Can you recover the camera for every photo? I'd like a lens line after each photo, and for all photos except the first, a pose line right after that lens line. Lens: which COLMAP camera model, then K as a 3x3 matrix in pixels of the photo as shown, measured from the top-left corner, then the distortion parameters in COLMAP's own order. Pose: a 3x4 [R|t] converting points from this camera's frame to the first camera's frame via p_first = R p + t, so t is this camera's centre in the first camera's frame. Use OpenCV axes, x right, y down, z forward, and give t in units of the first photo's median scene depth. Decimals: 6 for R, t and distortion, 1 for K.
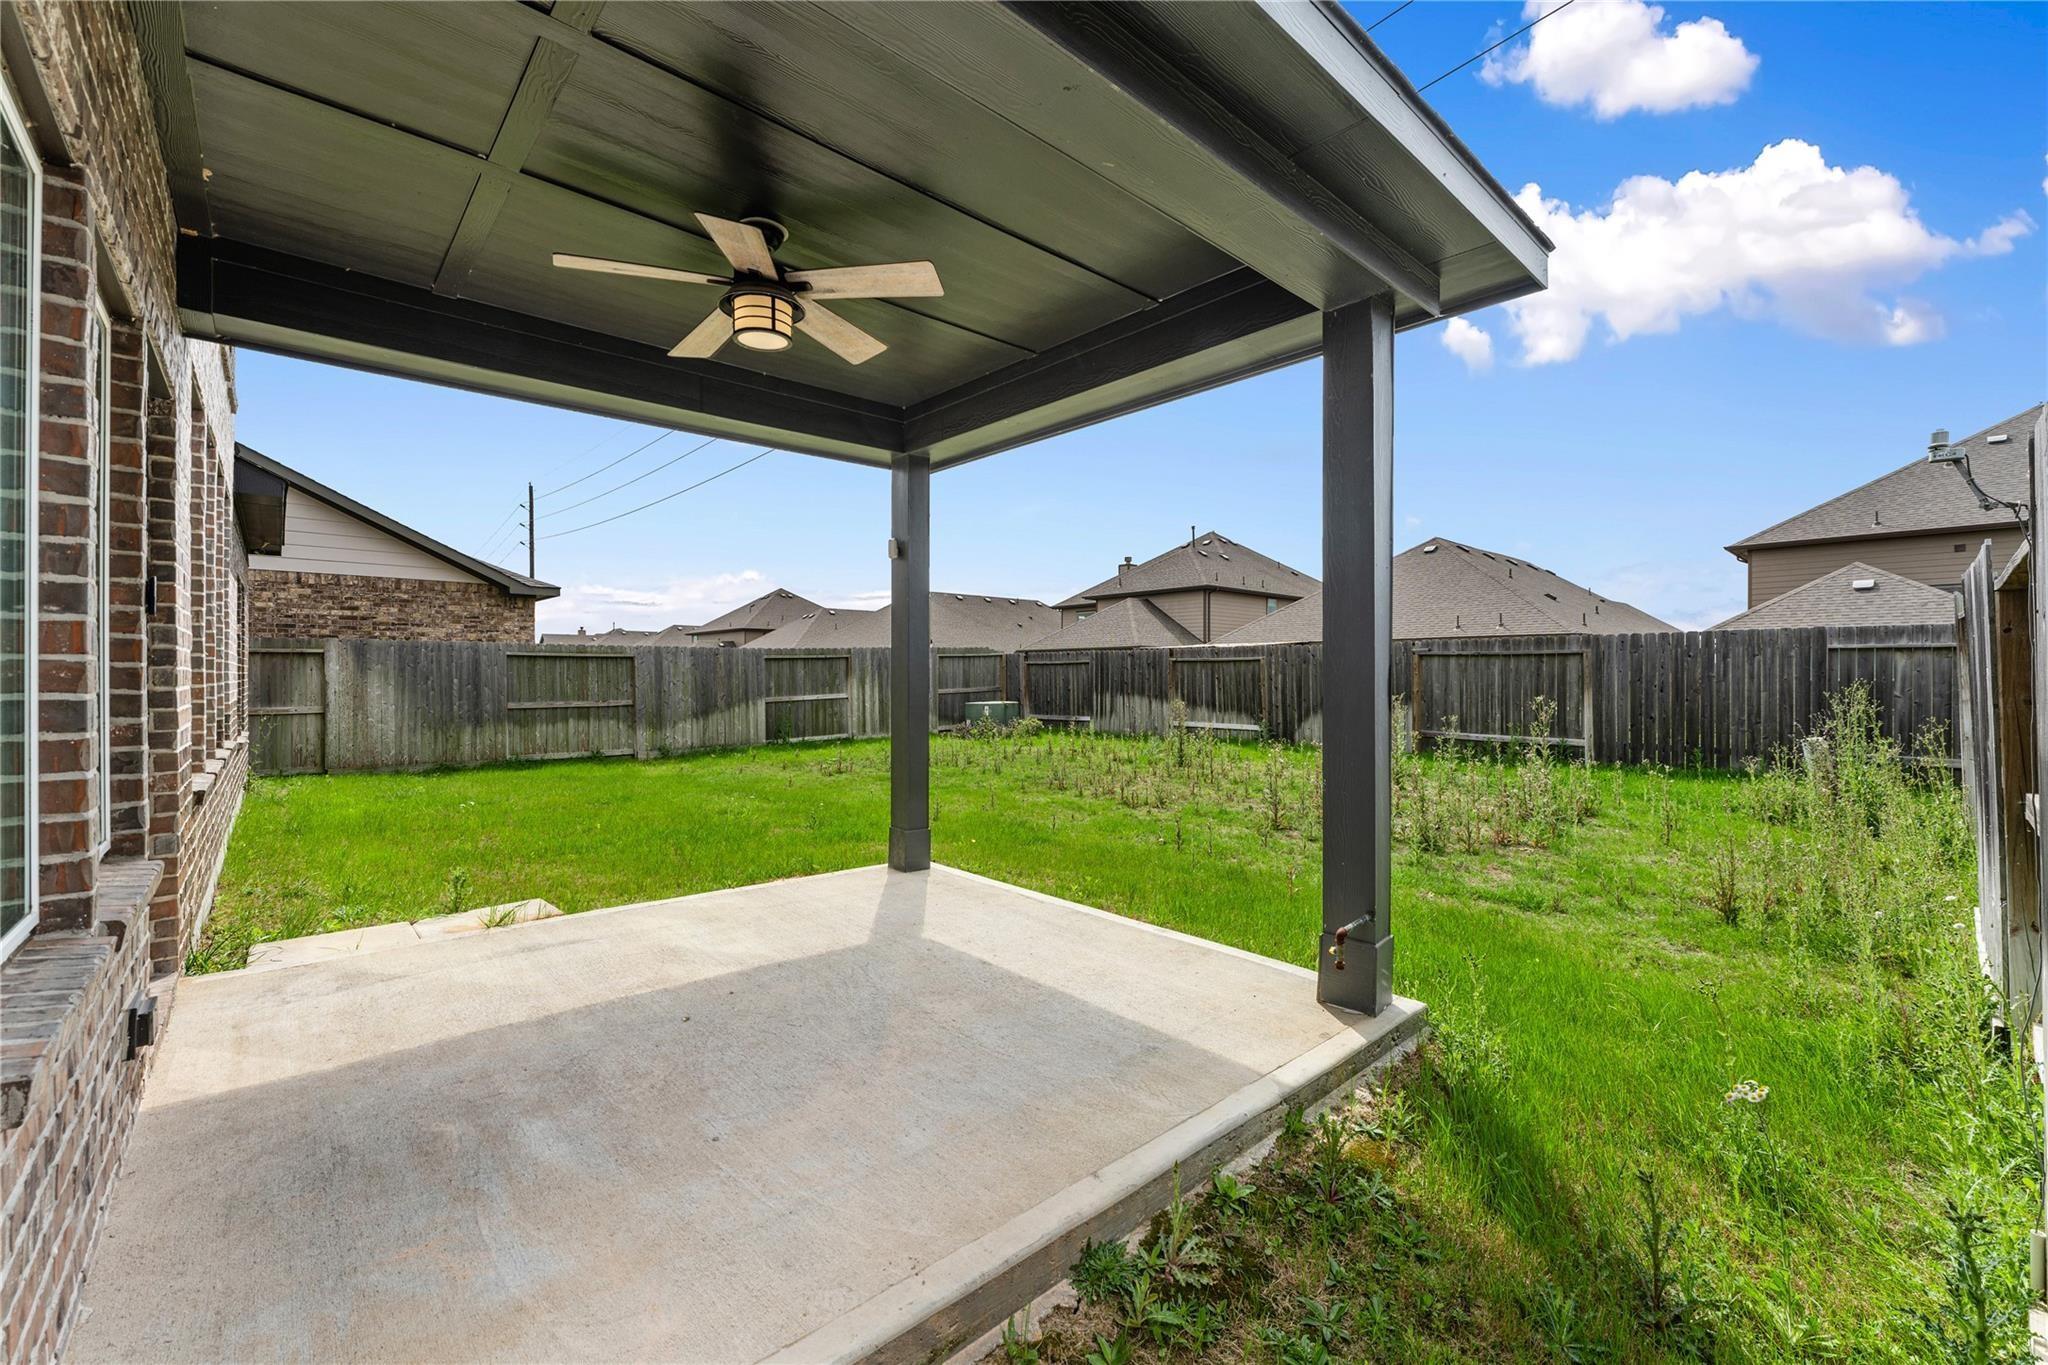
lens RADIAL K [[821.7, 0, 1022.6], [0, 821.7, 669.7], [0, 0, 1]] dist [0.002083, -0.000313]
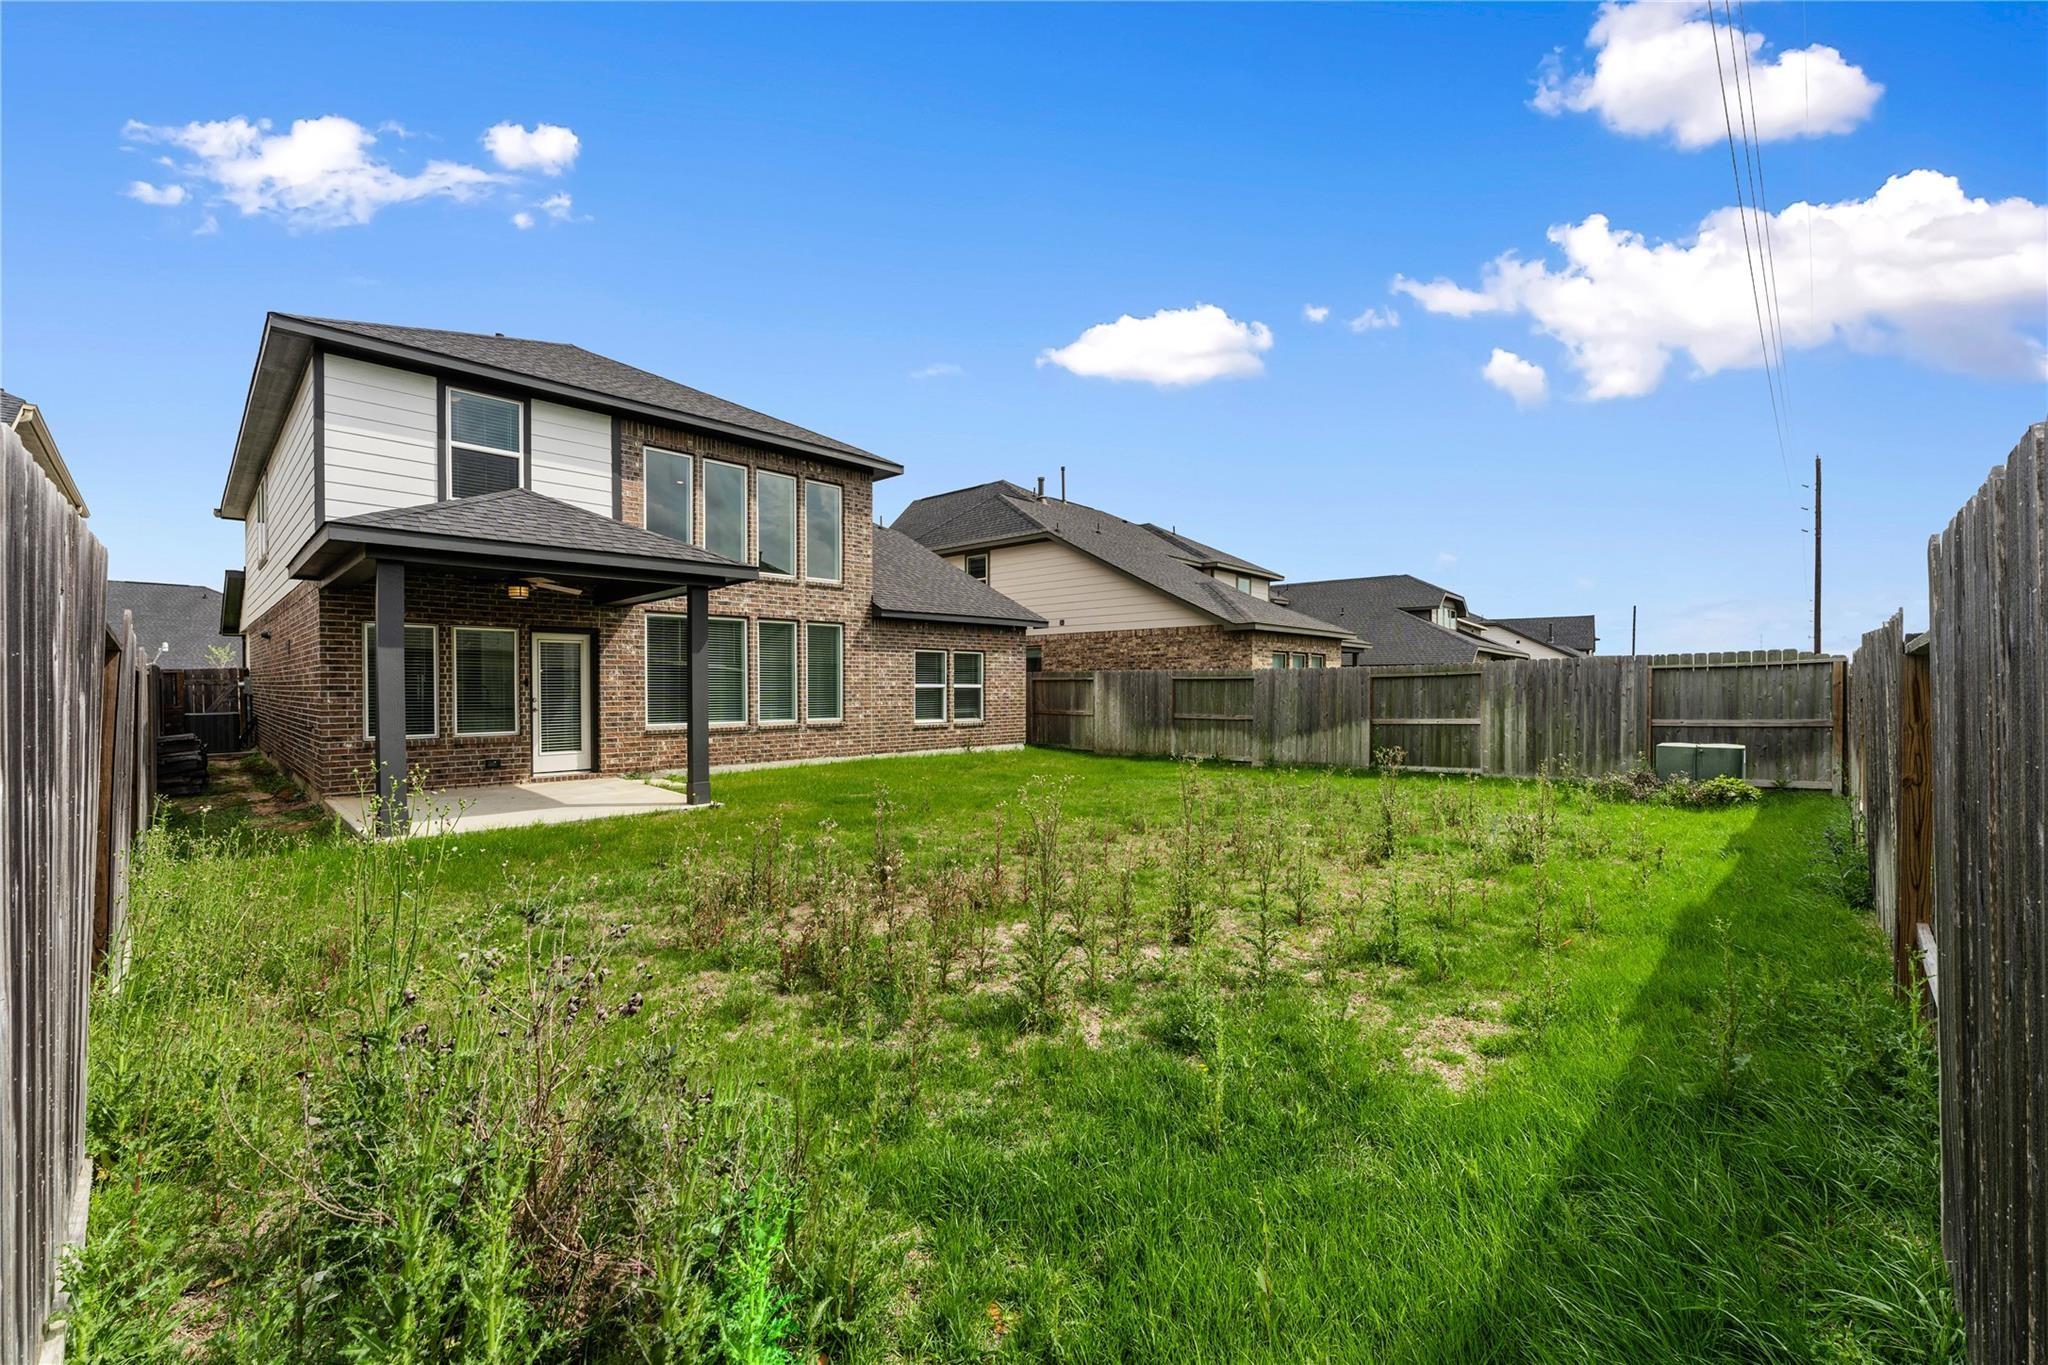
lens RADIAL K [[821.7, 0, 1021.6], [0, 821.7, 682.1], [0, 0, 1]] dist [0.002083, -0.000313]
pose [[0.072075, -0.007130, -0.997374, 0.627995], [0.002678, 0.999972, -0.006955, -0.002797], [0.997396, -0.002170, 0.072092, 0.563657]]
